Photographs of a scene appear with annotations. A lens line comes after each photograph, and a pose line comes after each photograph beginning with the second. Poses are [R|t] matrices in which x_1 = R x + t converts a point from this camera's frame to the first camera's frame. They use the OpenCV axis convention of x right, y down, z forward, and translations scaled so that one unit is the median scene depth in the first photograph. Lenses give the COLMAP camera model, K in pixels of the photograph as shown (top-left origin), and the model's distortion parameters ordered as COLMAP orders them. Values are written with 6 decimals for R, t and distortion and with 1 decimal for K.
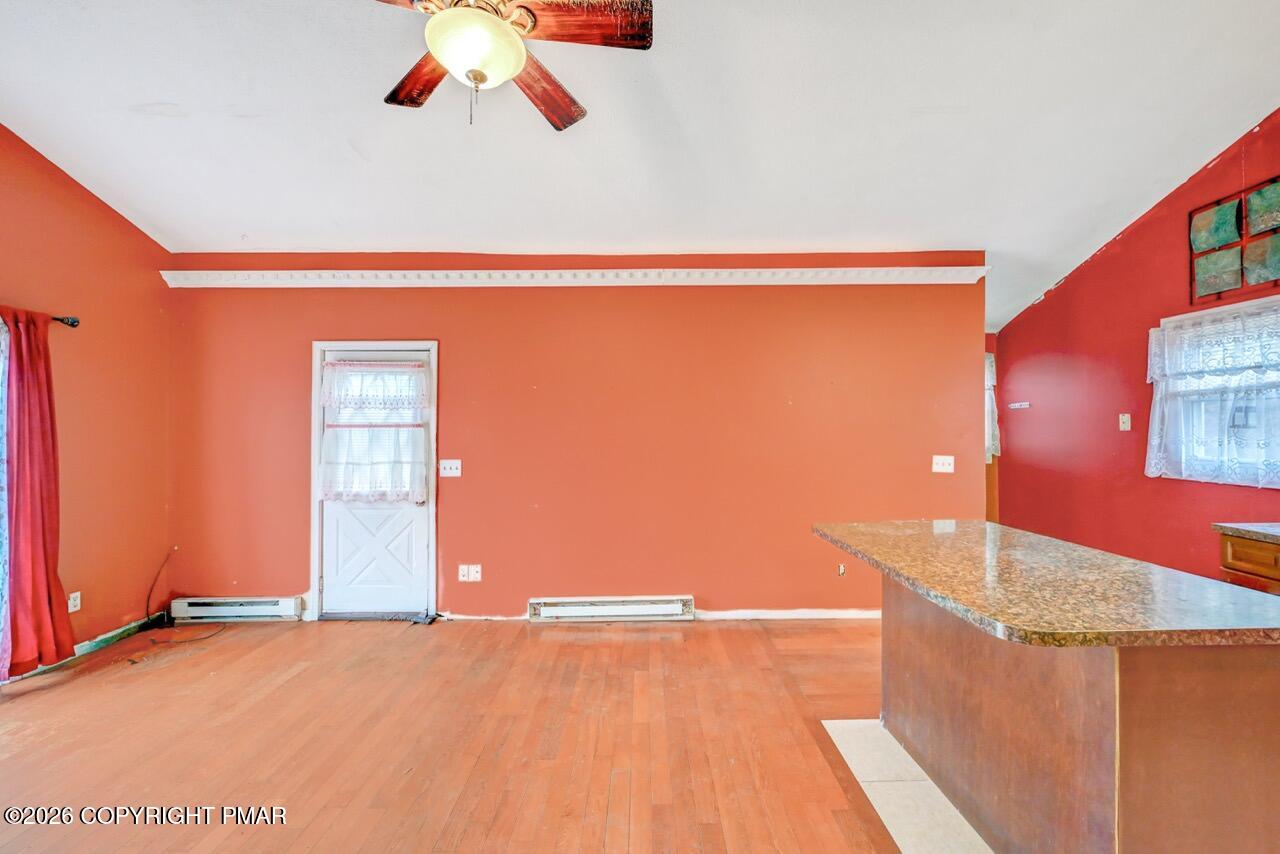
lens RADIAL K [[500.3, 0, 637.8], [0, 500.3, 426.2], [0, 0, 1]] dist [0.001913, -0.000310]
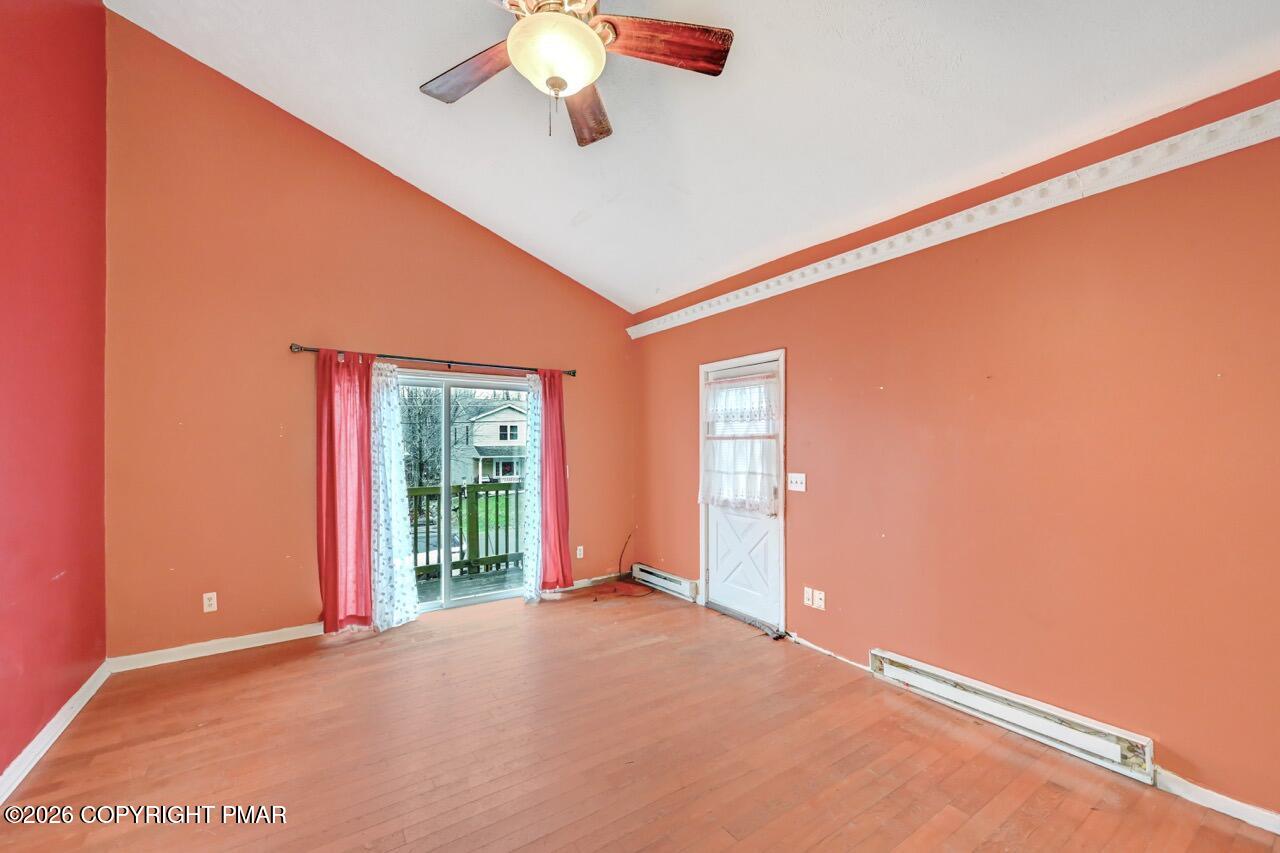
lens RADIAL K [[500.3, 0, 645.4], [0, 500.3, 442.5], [0, 0, 1]] dist [0.001913, -0.000310]
pose [[0.576926, -0.002548, -0.816793, 0.233591], [0.011350, 0.999924, 0.004897, 0.001856], [0.816718, -0.012096, 0.576910, 0.226584]]
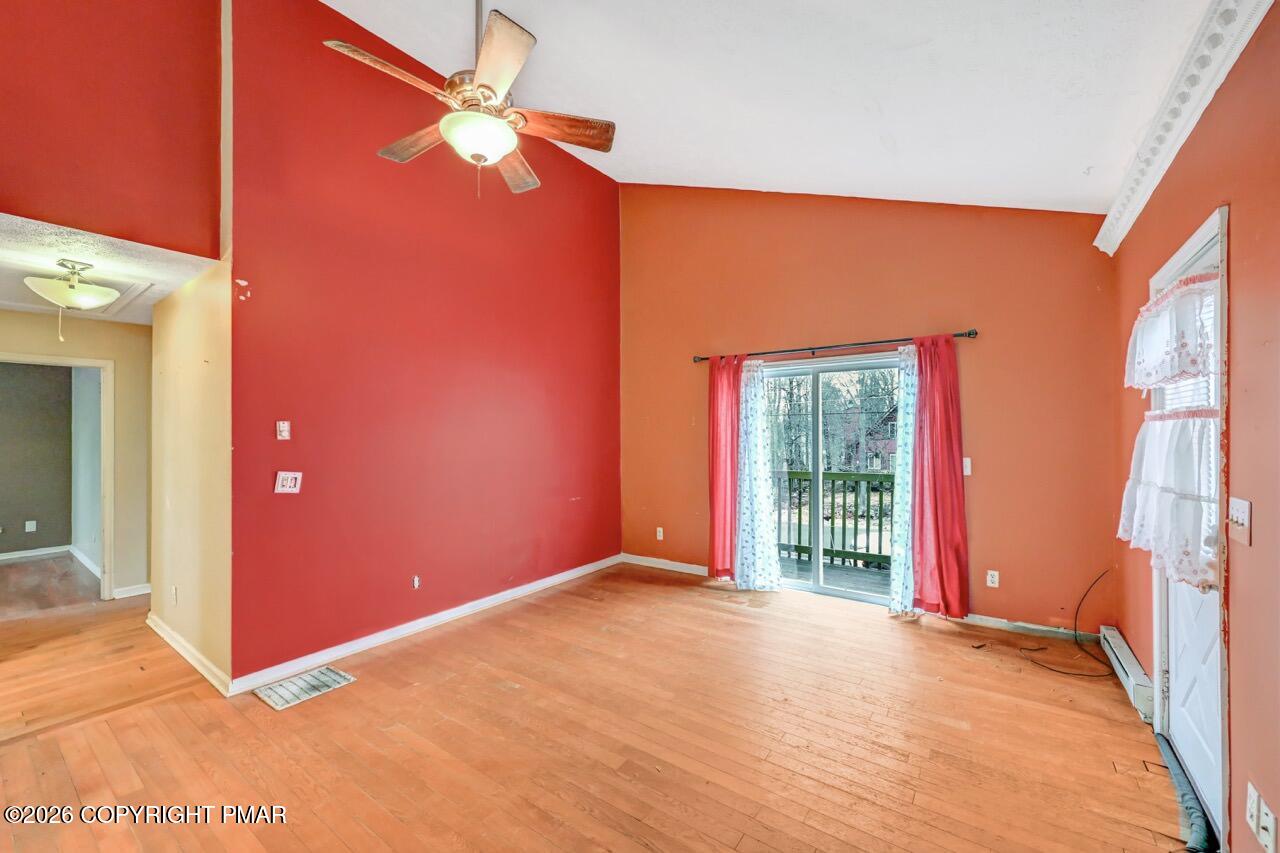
lens RADIAL K [[500.3, 0, 653.9], [0, 500.3, 430.9], [0, 0, 1]] dist [0.001913, -0.000310]
pose [[-0.545346, 0.002433, -0.838208, 0.208631], [0.014207, 0.999879, -0.006342, 0.009961], [0.838091, -0.015367, -0.545314, 0.828186]]
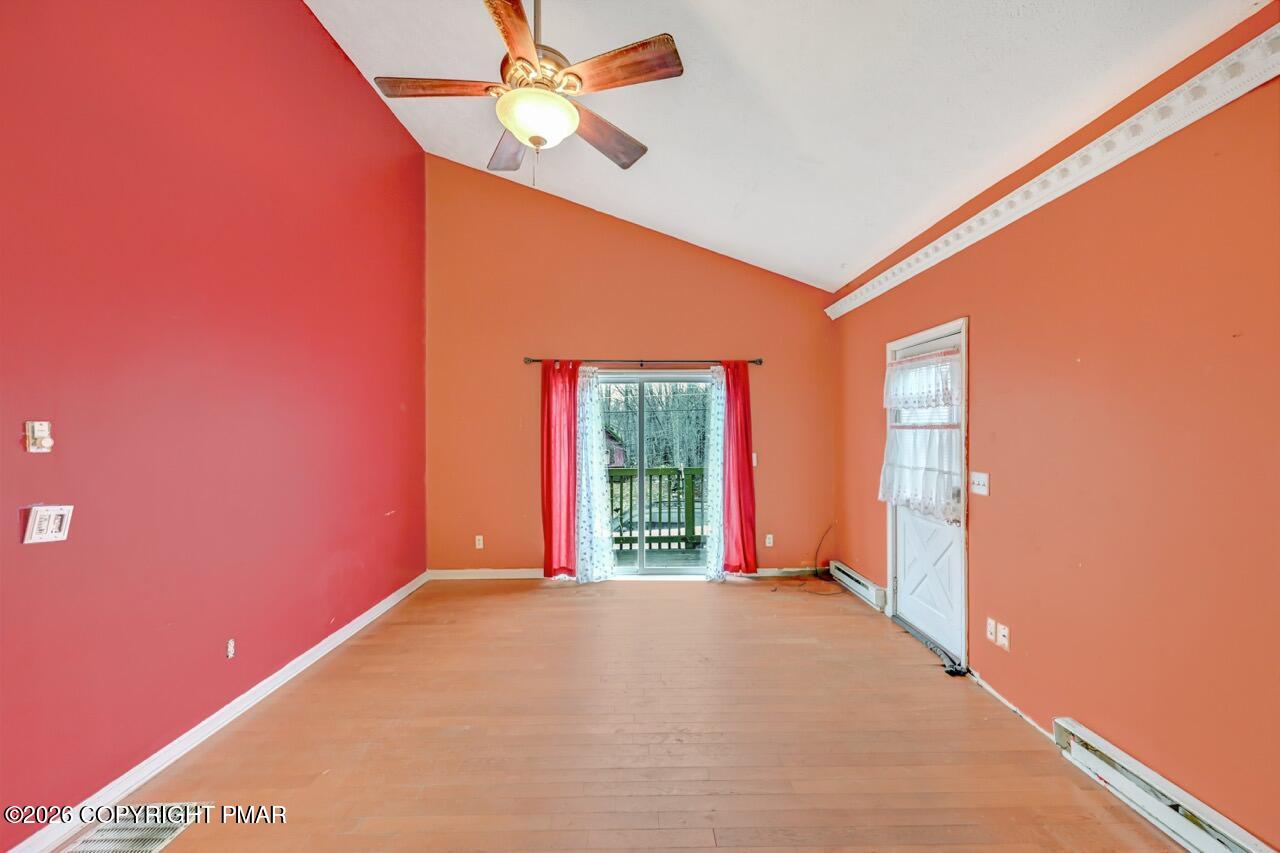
lens RADIAL K [[500.3, 0, 656.5], [0, 500.3, 427.6], [0, 0, 1]] dist [0.001913, -0.000310]
pose [[0.052241, -0.000314, -0.998634, 0.352372], [0.011887, 0.999929, 0.000308, -0.005304], [0.998564, -0.011887, 0.052241, 0.484306]]
